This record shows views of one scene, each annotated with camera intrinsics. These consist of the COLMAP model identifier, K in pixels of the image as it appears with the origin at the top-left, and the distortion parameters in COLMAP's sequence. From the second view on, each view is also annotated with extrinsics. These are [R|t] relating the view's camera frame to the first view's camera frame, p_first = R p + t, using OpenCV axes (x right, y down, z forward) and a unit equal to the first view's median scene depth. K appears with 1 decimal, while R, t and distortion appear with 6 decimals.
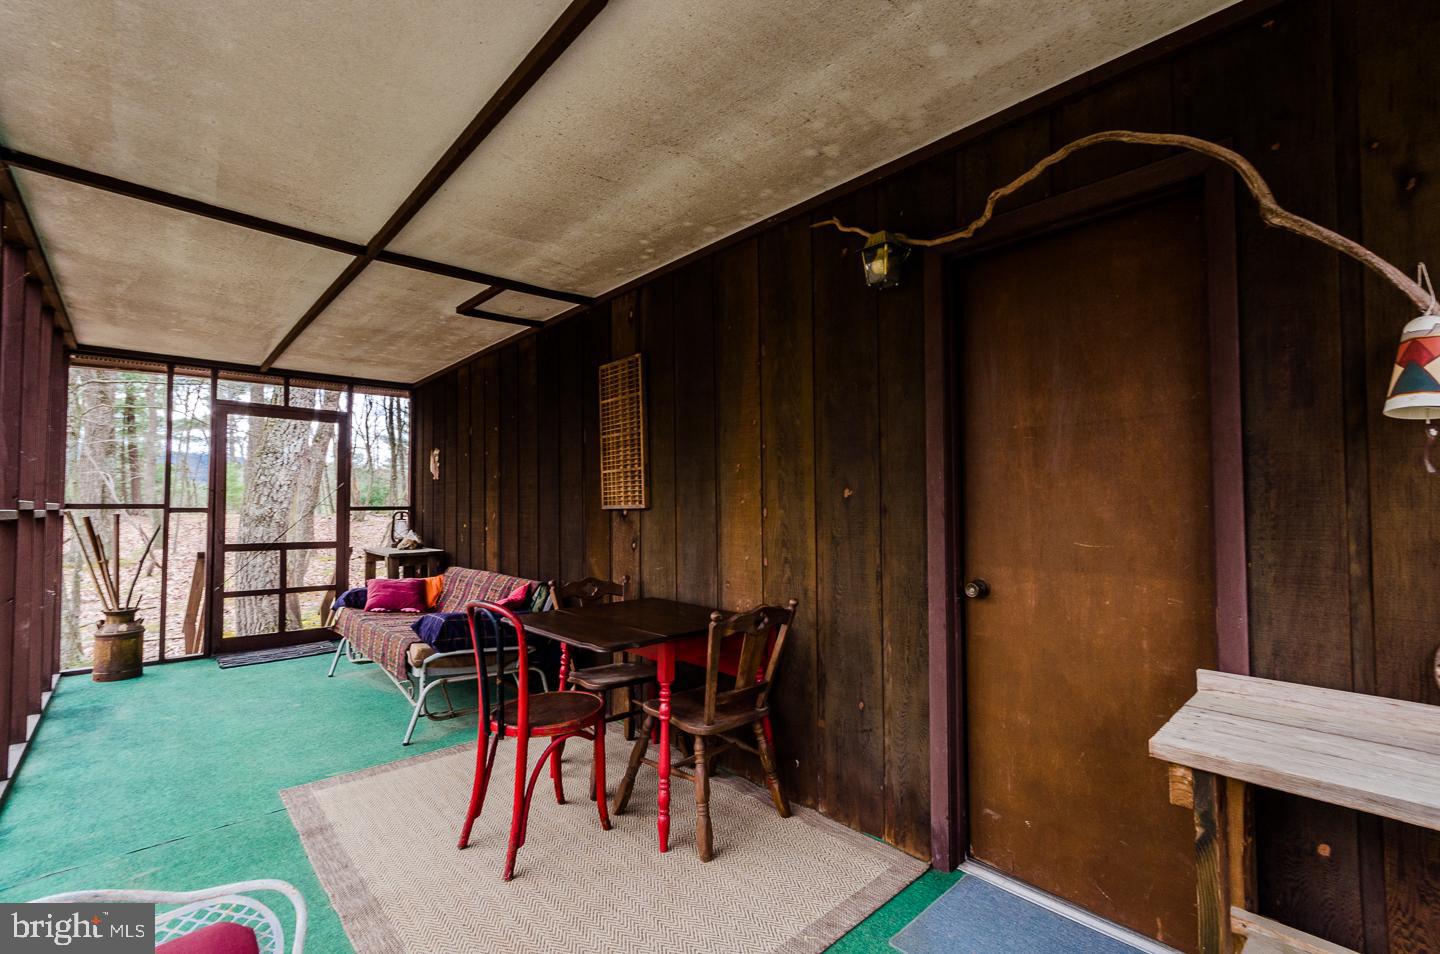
lens RADIAL K [[623.3, 0, 750.5], [0, 623.3, 487.0], [0, 0, 1]] dist [-0.001021, 0.000152]
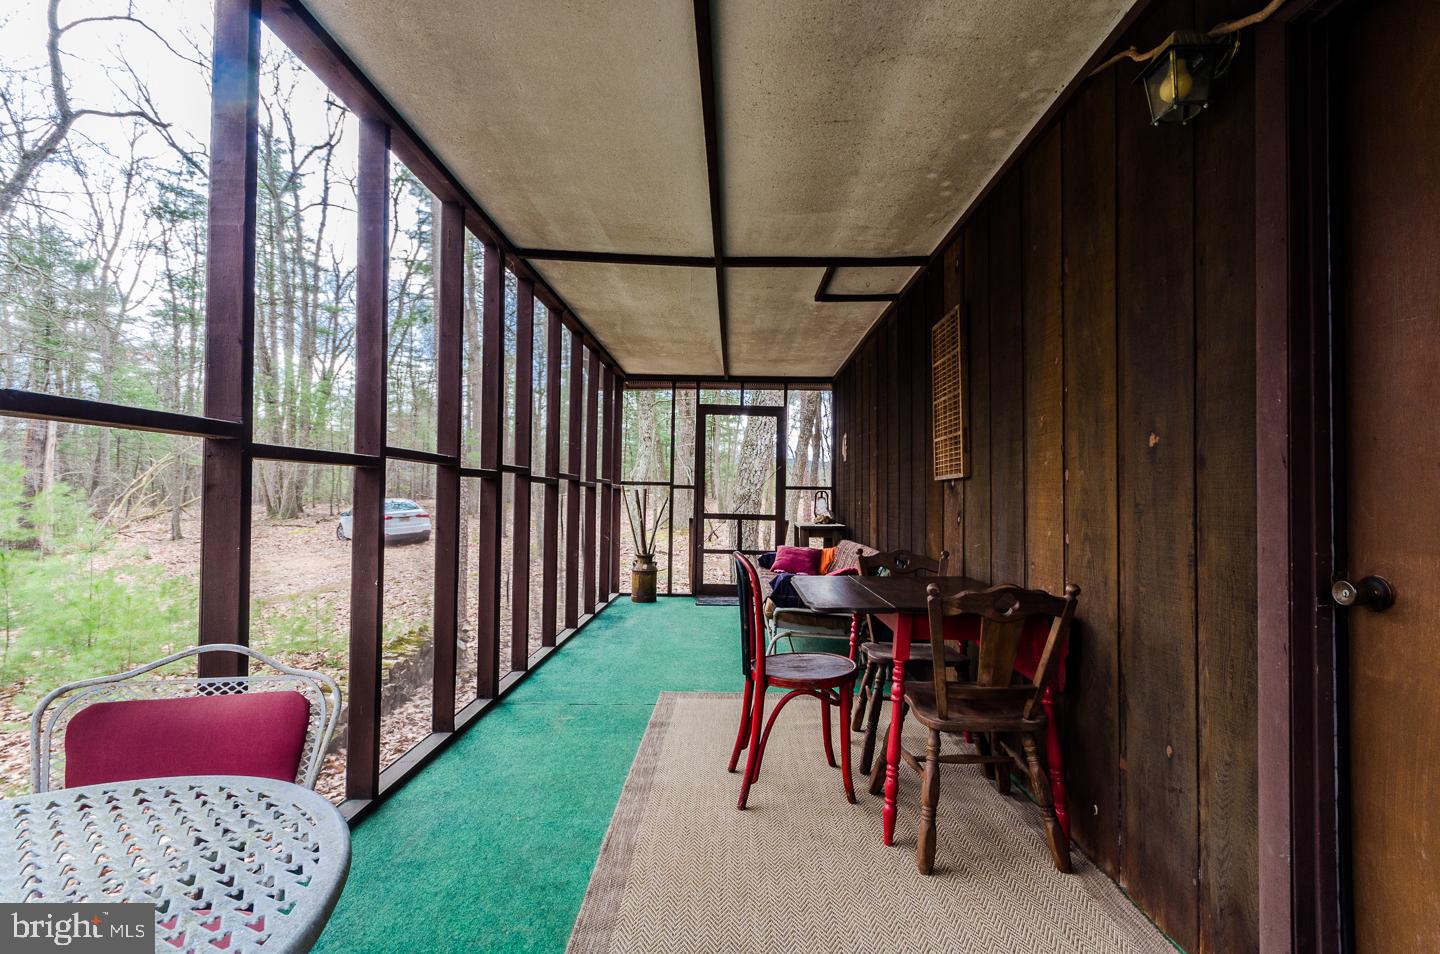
lens RADIAL K [[630.3, 0, 743.3], [0, 630.3, 486.2], [0, 0, 1]] dist [0.001425, 0.000104]
pose [[0.725973, 0.001853, -0.687721, 0.270061], [0.005169, 0.999953, 0.008151, 0.046439], [0.687704, -0.009472, 0.725930, 0.159156]]
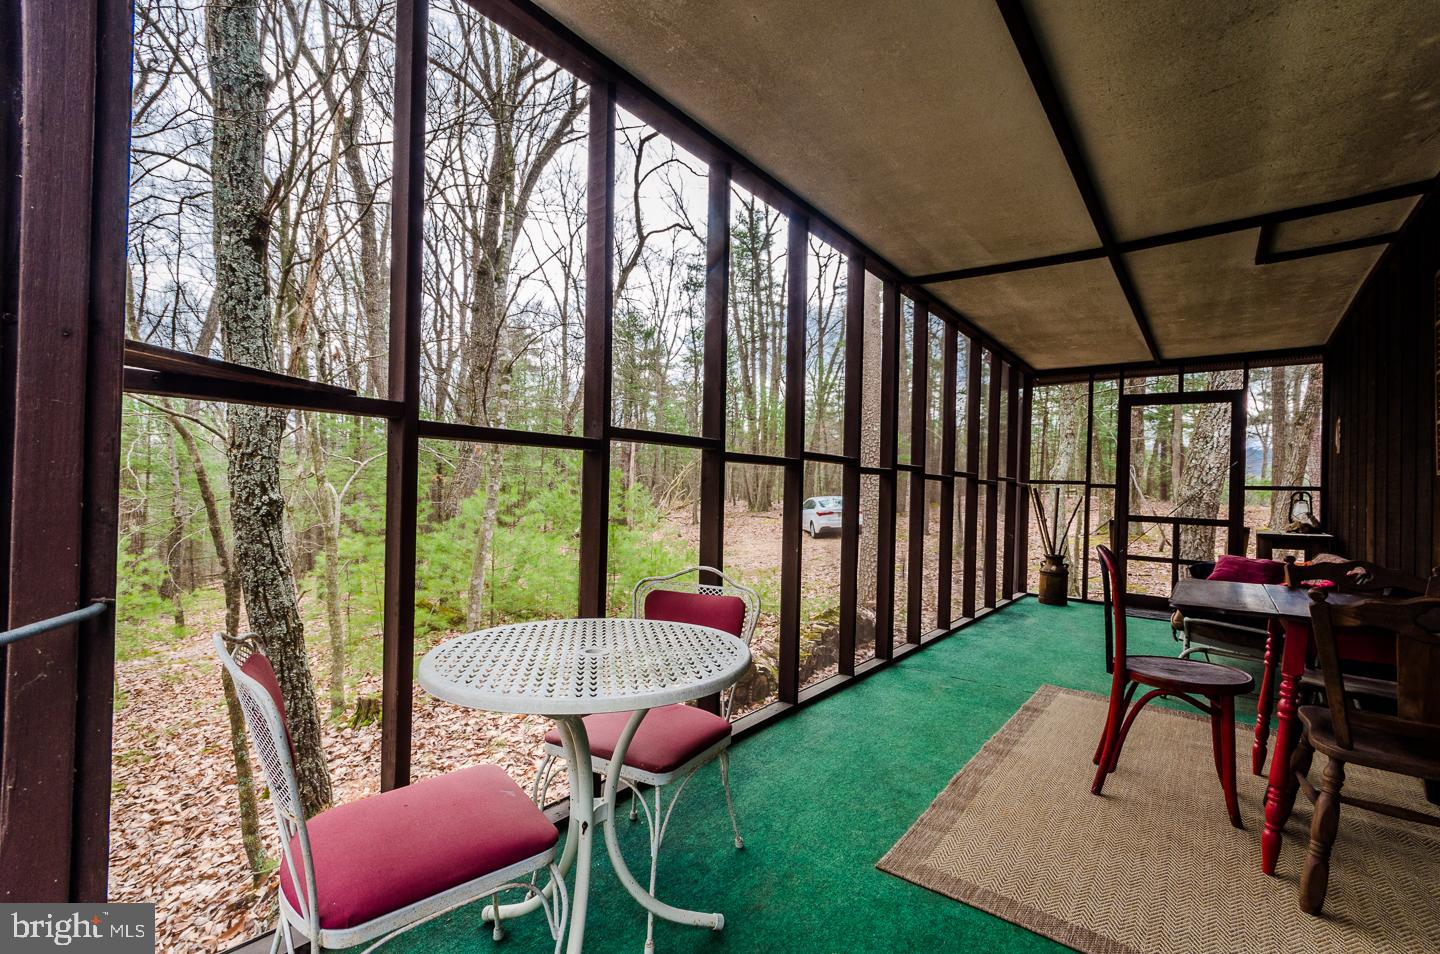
lens RADIAL K [[630.3, 0, 743.3], [0, 630.3, 486.2], [0, 0, 1]] dist [0.001425, 0.000104]
pose [[0.155050, 0.003052, -0.987902, 0.461121], [0.003233, 0.999988, 0.003597, 0.056613], [0.987901, -0.003752, 0.155038, 0.153574]]
